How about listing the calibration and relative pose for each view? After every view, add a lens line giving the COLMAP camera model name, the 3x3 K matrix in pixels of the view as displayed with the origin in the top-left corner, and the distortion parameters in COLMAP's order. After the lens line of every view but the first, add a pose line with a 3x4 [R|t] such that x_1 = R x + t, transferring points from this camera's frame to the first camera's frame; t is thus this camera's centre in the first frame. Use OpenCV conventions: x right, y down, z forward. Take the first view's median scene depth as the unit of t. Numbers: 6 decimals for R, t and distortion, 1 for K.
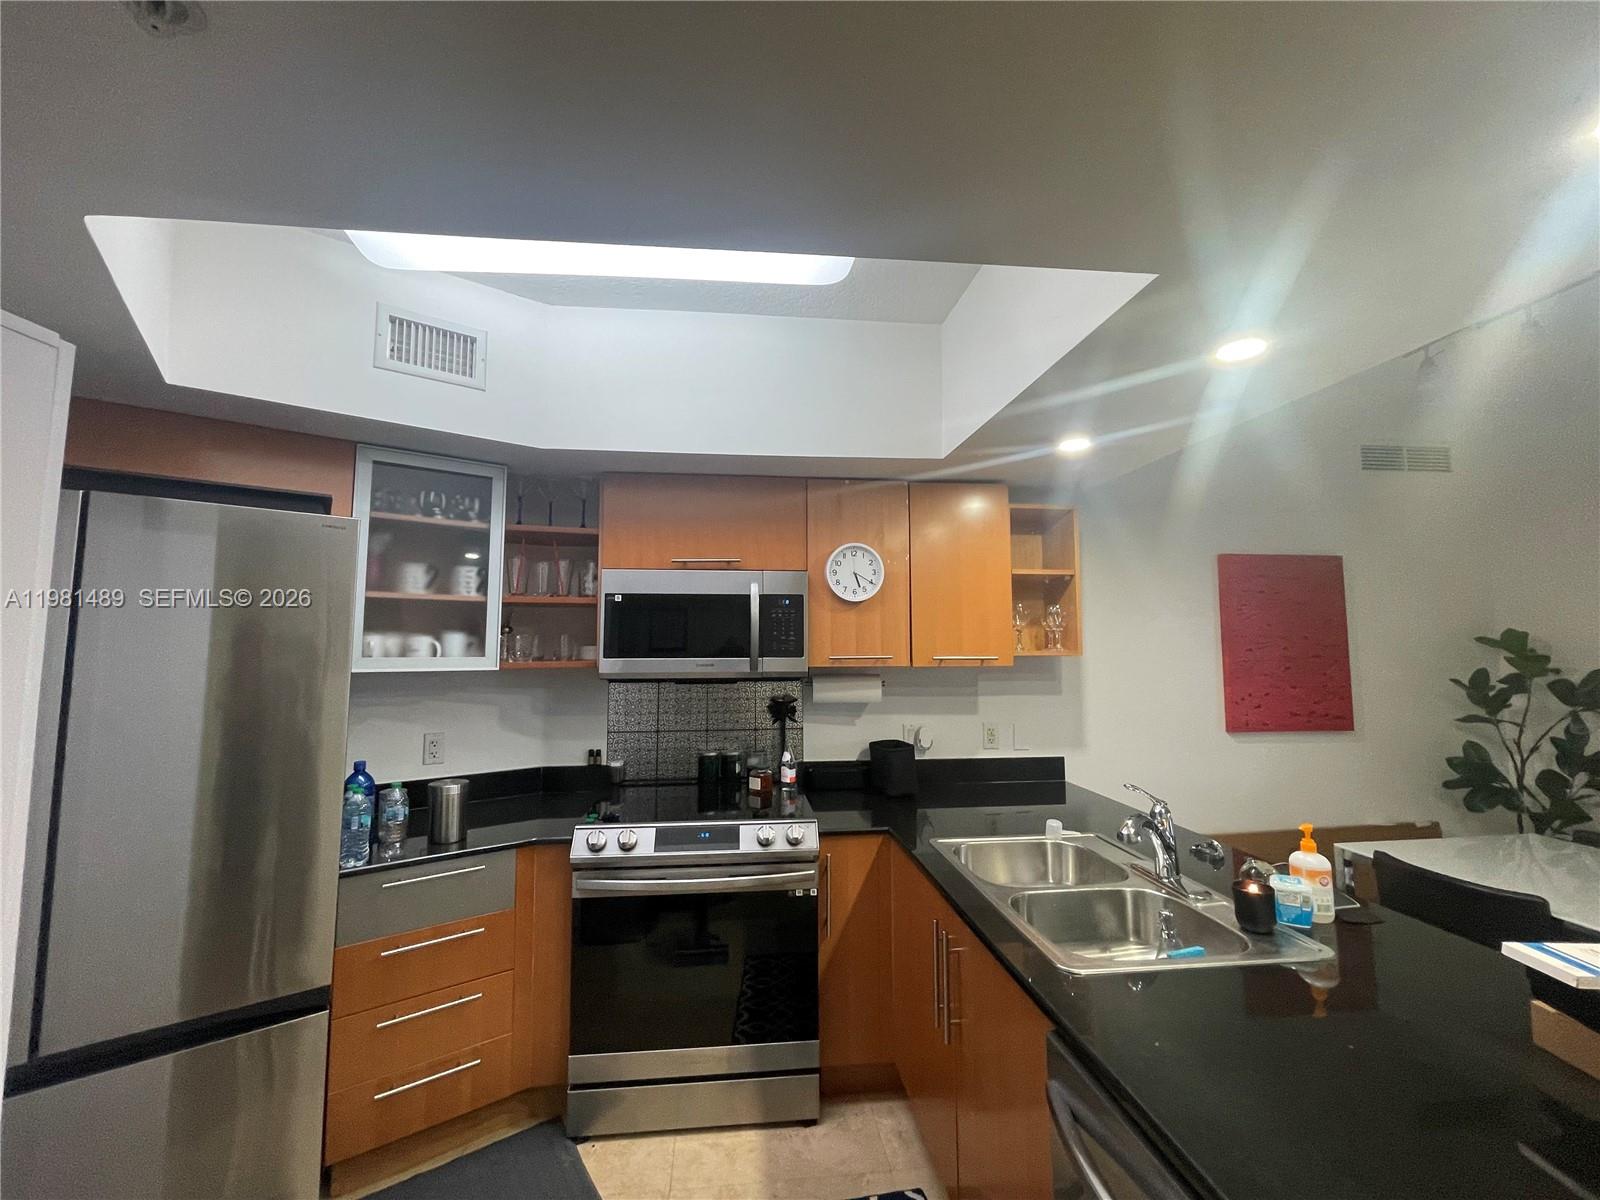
lens RADIAL K [[648.0, 0, 793.1], [0, 648.0, 604.2], [0, 0, 1]] dist [-0.001295, -0.000933]
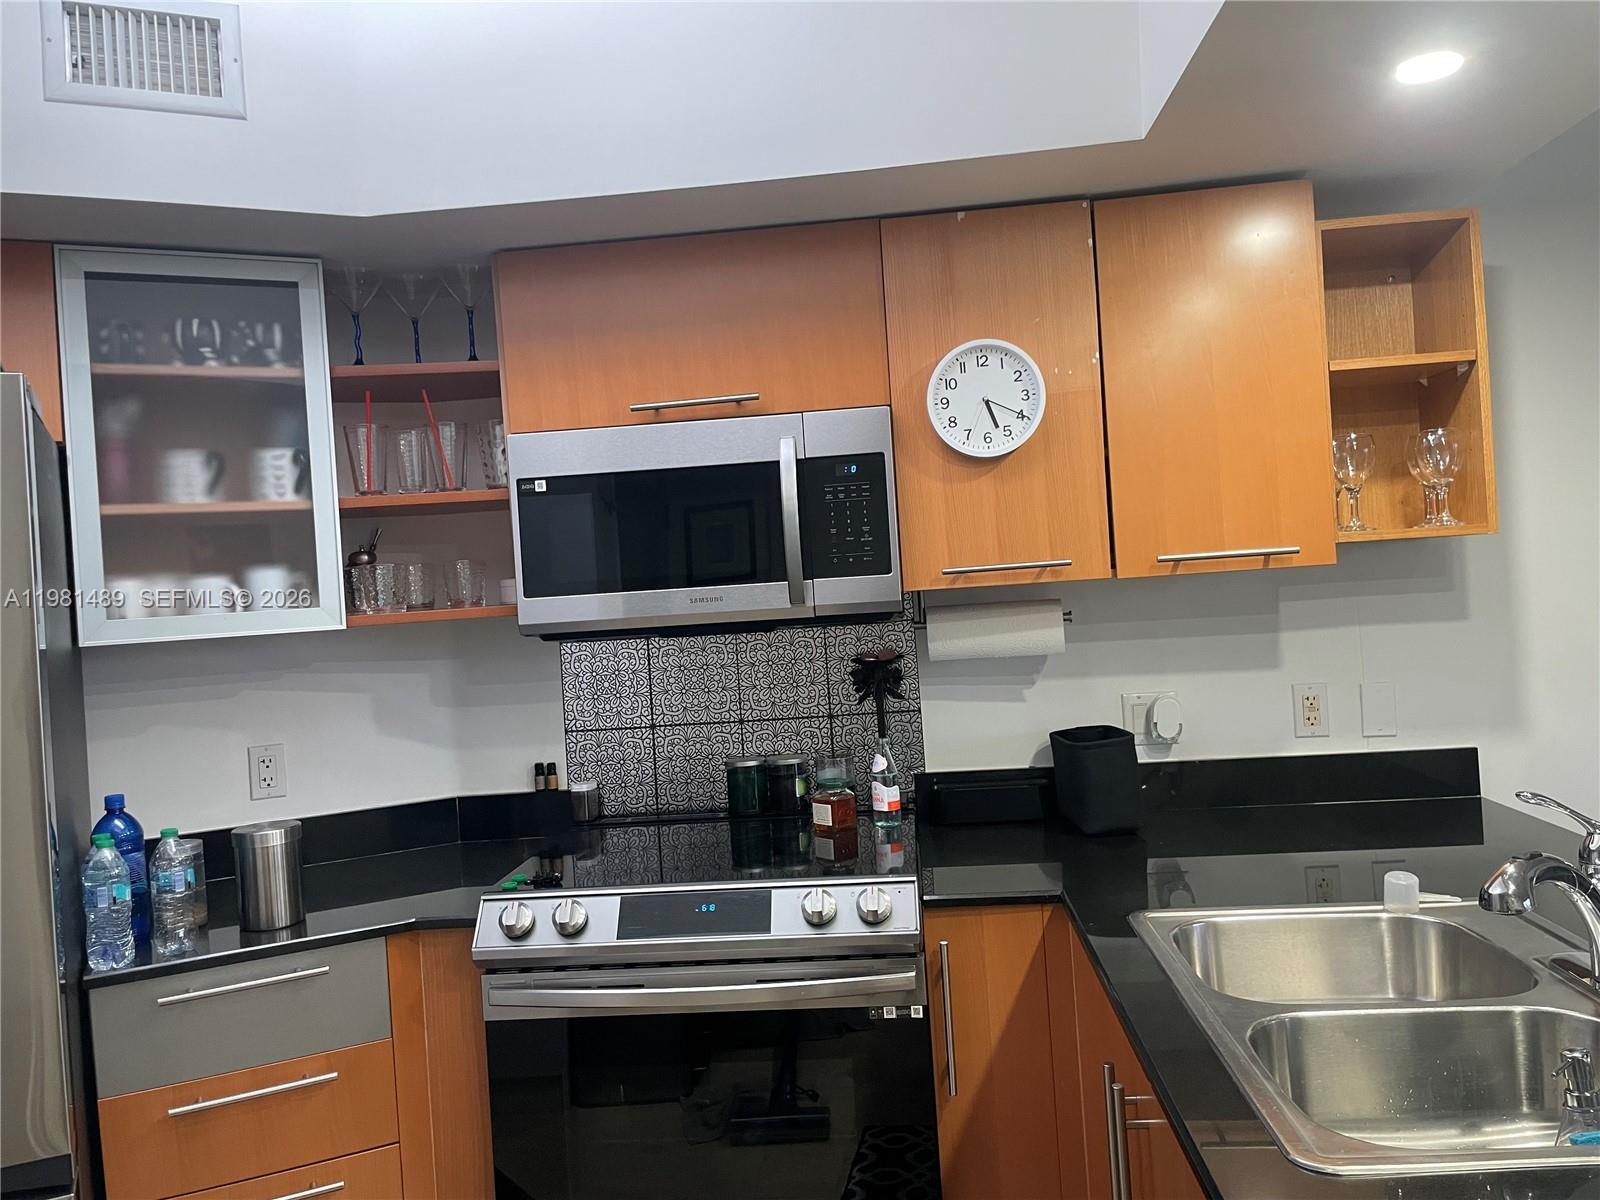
lens RADIAL K [[1215.2, 0, 788.0], [0, 1215.2, 600.0], [0, 0, 1]] dist [0.077670, -0.089746]
pose [[0.979839, -0.059568, -0.190702, 0.125399], [0.075885, 0.993948, 0.079428, 0.020687], [0.184817, -0.092298, 0.978429, 0.029929]]
